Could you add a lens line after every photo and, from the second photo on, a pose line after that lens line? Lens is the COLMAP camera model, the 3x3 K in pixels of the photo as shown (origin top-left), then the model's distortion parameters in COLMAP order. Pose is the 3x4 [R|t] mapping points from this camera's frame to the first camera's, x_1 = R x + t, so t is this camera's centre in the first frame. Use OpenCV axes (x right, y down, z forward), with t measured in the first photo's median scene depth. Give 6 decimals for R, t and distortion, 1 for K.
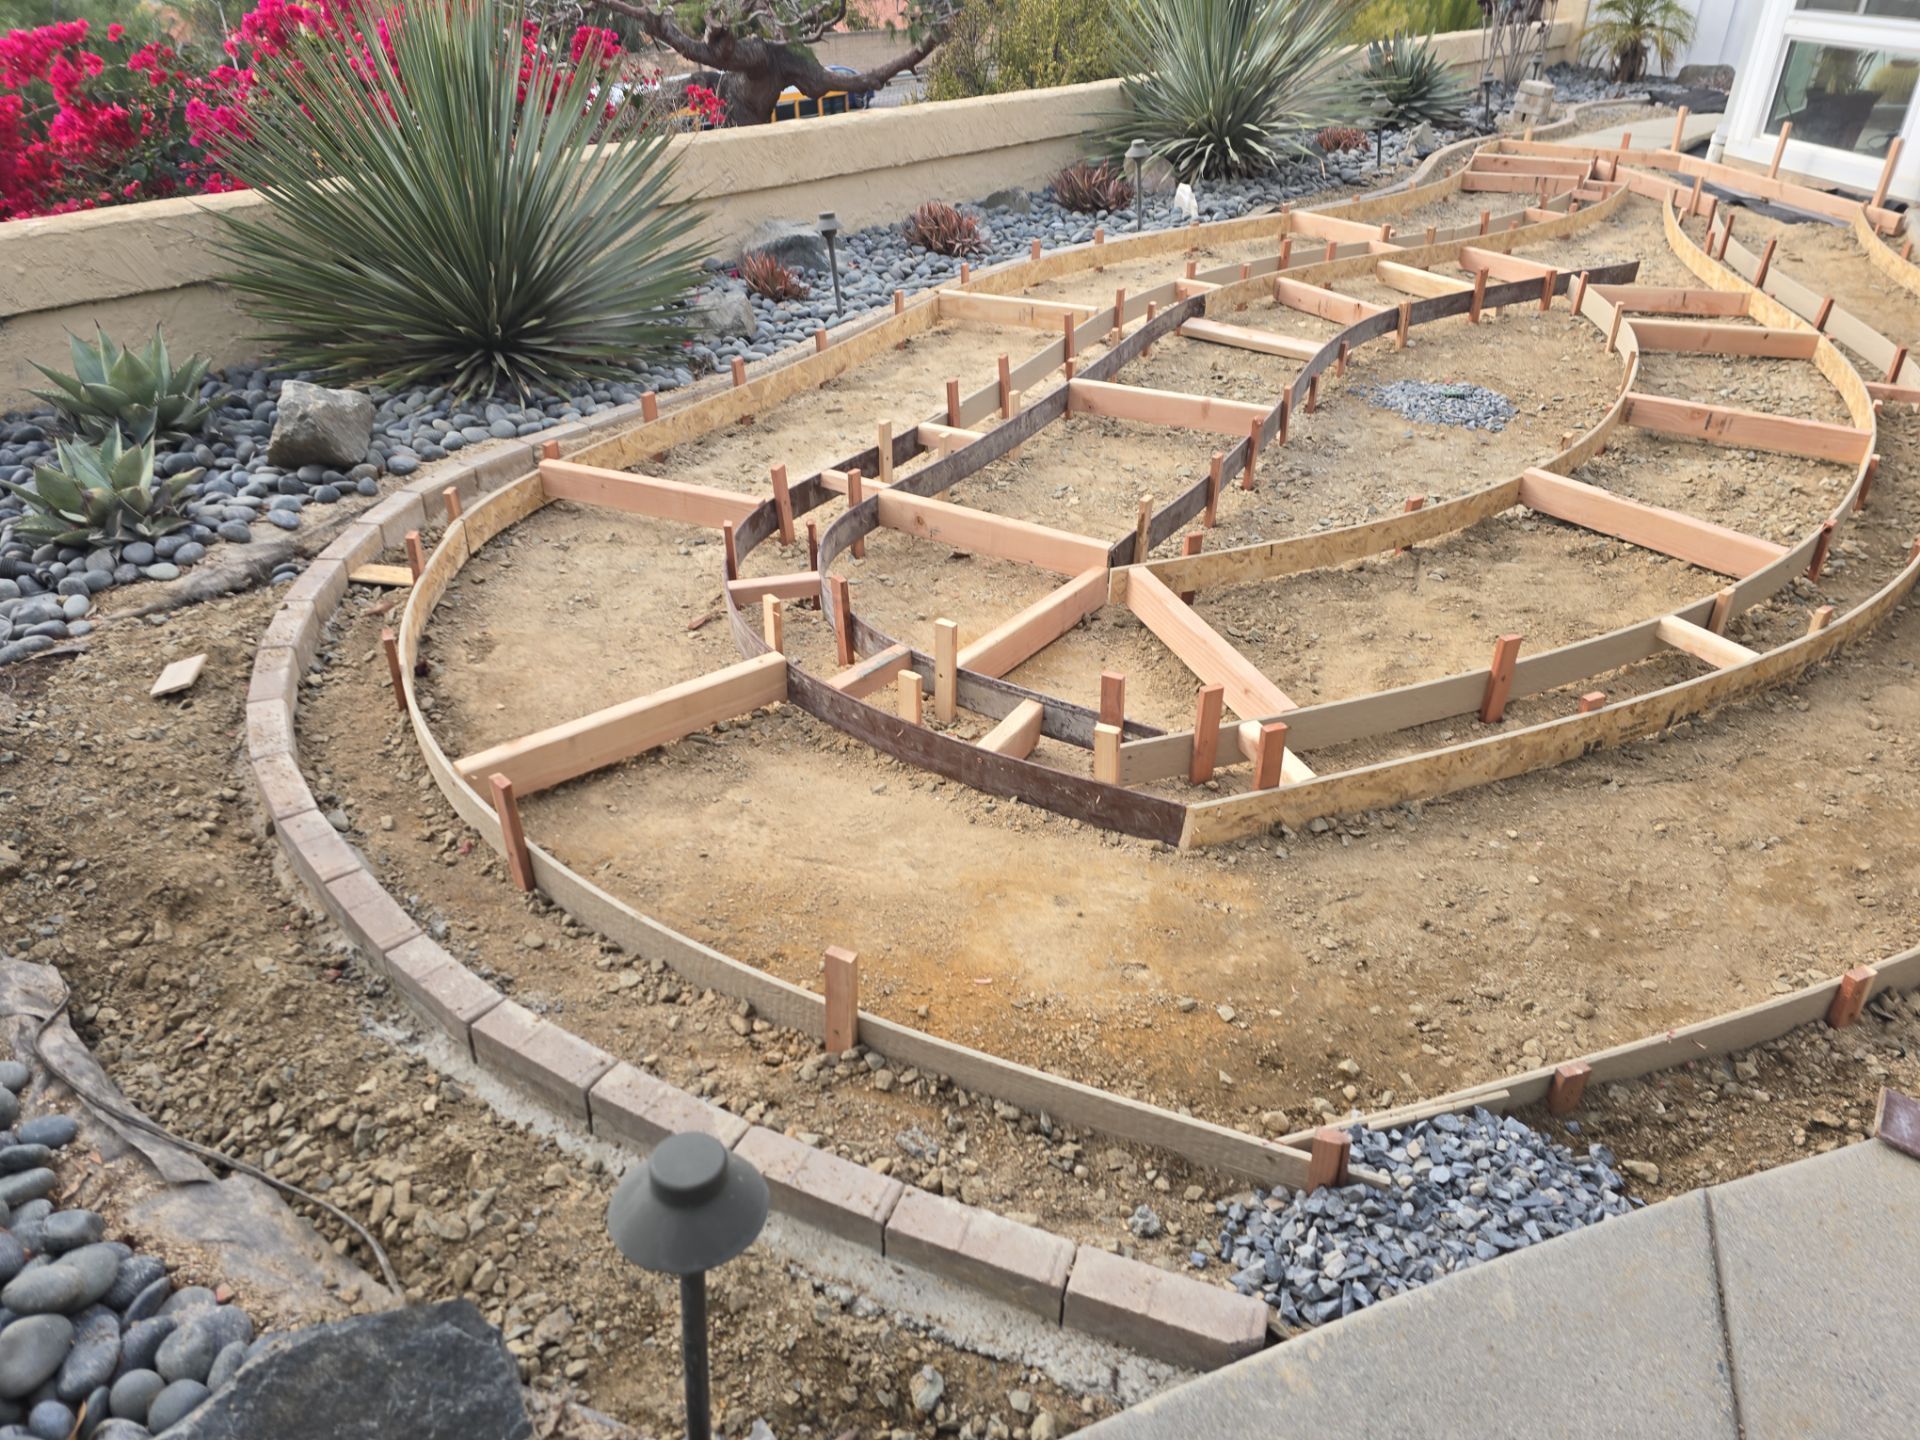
lens RADIAL K [[1282.9, 0, 956.5], [0, 1282.9, 720.3], [0, 0, 1]] dist [0.085490, -0.088104]
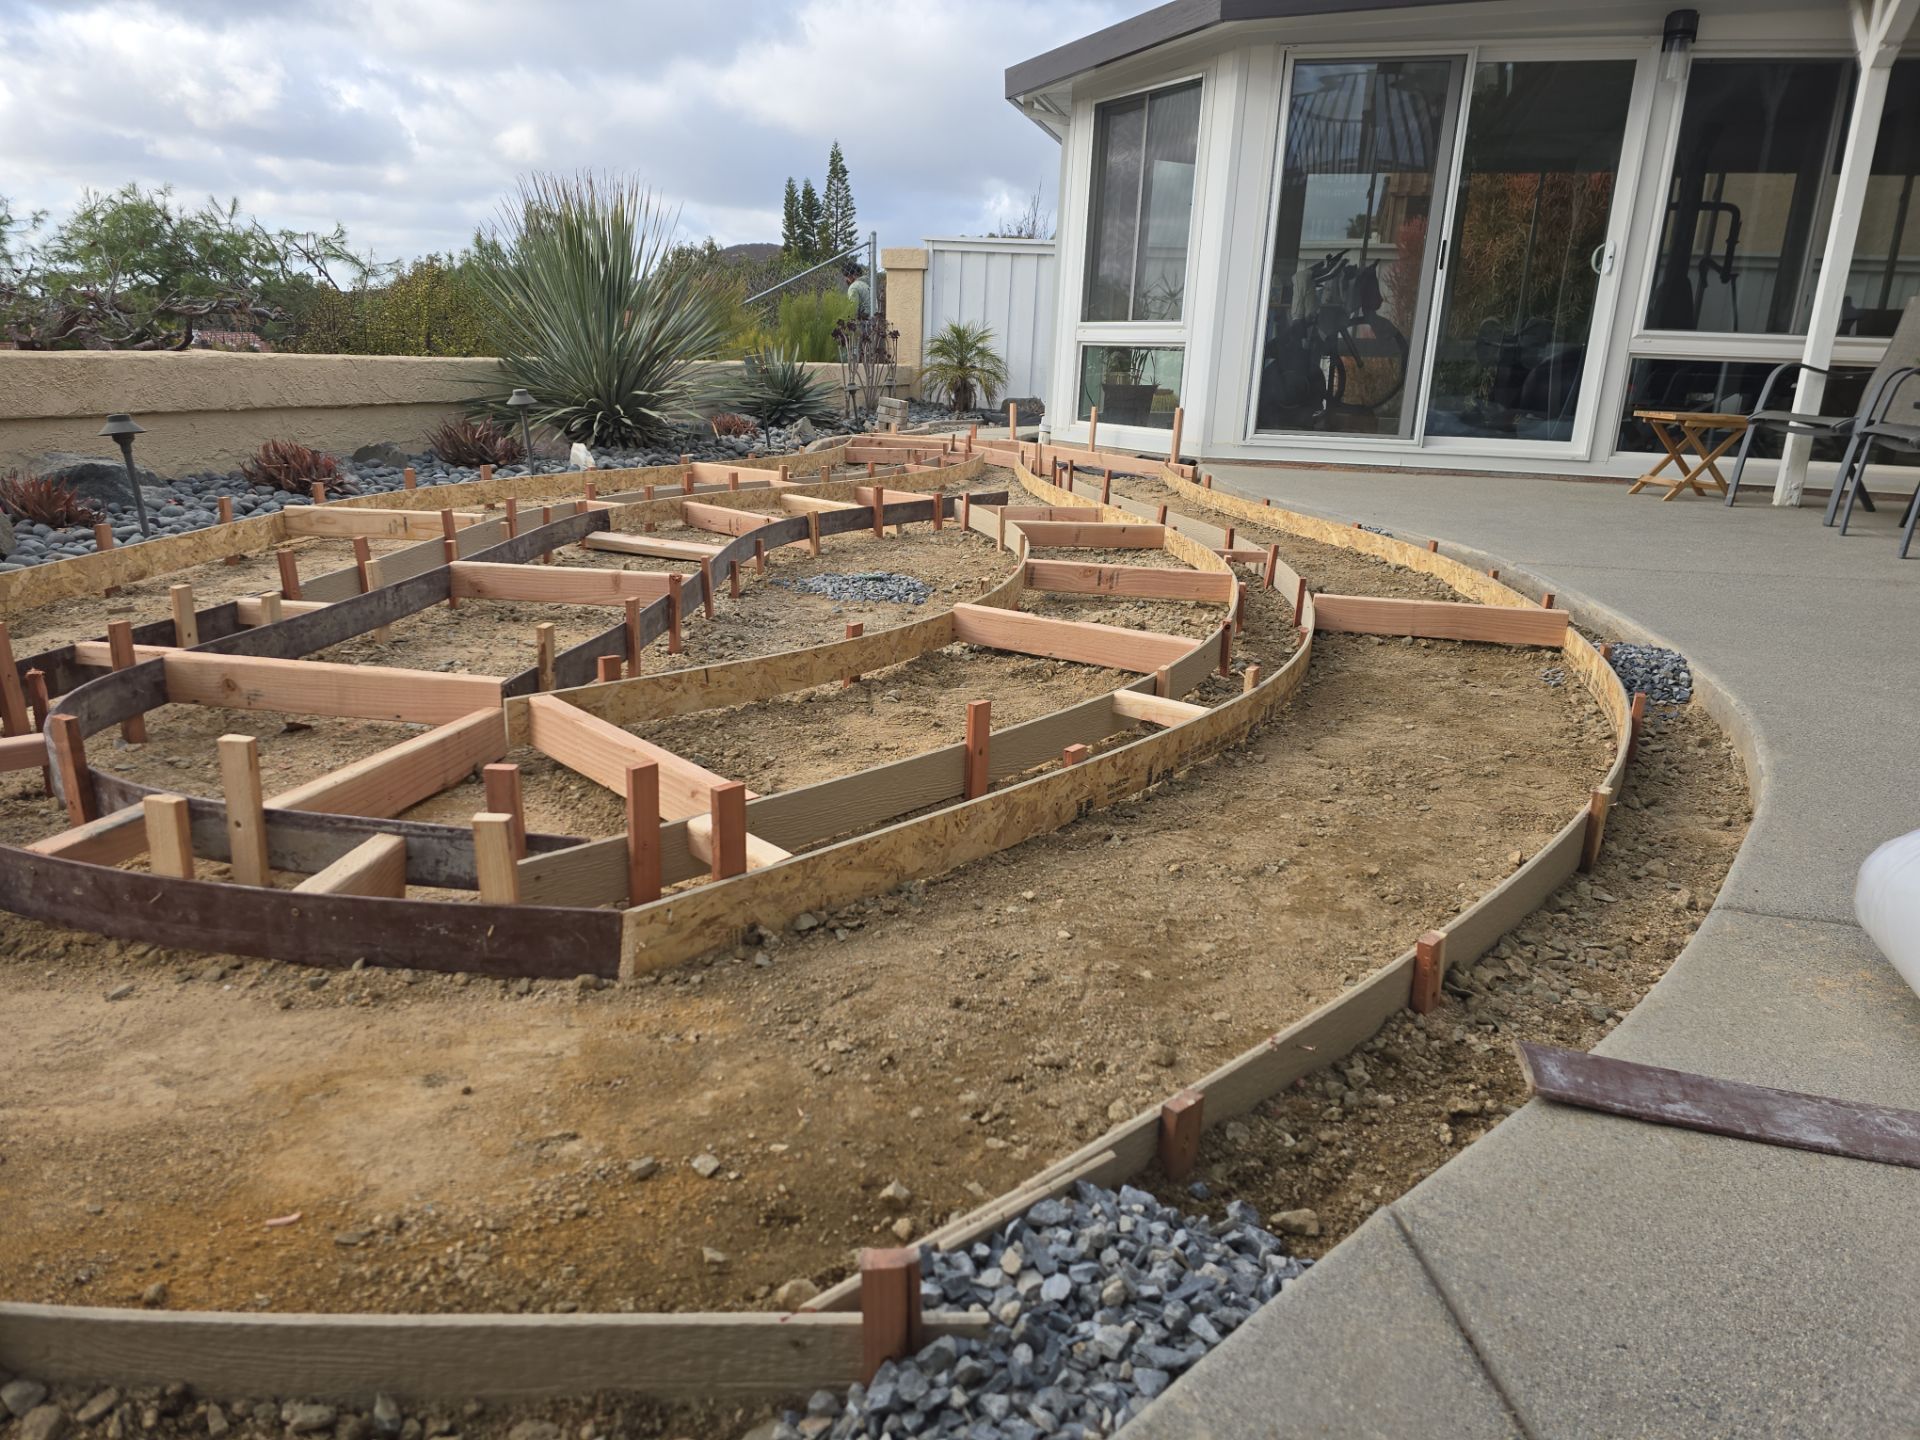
lens RADIAL K [[1270.4, 0, 952.2], [0, 1270.4, 728.7], [0, 0, 1]] dist [0.086923, -0.088834]
pose [[0.910941, -0.085571, 0.403565, 0.075182], [0.184559, 0.959428, -0.213159, 0.164871], [-0.368952, 0.268657, 0.889774, 0.304088]]
